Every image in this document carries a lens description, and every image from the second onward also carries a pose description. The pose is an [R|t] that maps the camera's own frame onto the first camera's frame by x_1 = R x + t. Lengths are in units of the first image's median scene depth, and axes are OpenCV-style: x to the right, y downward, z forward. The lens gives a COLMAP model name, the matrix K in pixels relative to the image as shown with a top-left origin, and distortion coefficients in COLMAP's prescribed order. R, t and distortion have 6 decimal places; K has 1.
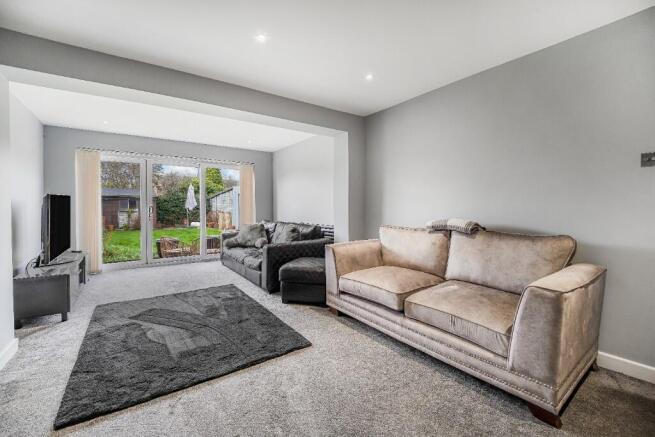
lens RADIAL K [[277.1, 0, 327.1], [0, 277.1, 214.6], [0, 0, 1]] dist [-0.004654, -0.001138]
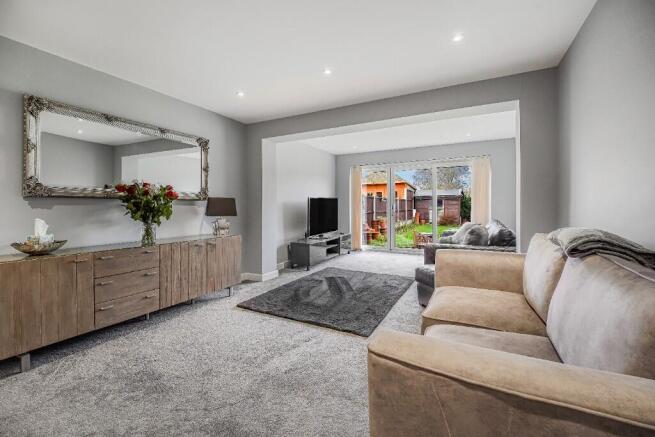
lens RADIAL K [[277.1, 0, 327.2], [0, 277.1, 211.7], [0, 0, 1]] dist [-0.004654, -0.001138]
pose [[0.441452, 0.020137, -0.897059, 0.606894], [-0.020125, 0.999719, 0.012538, -0.011200], [0.897059, 0.012518, 0.441733, 0.295296]]
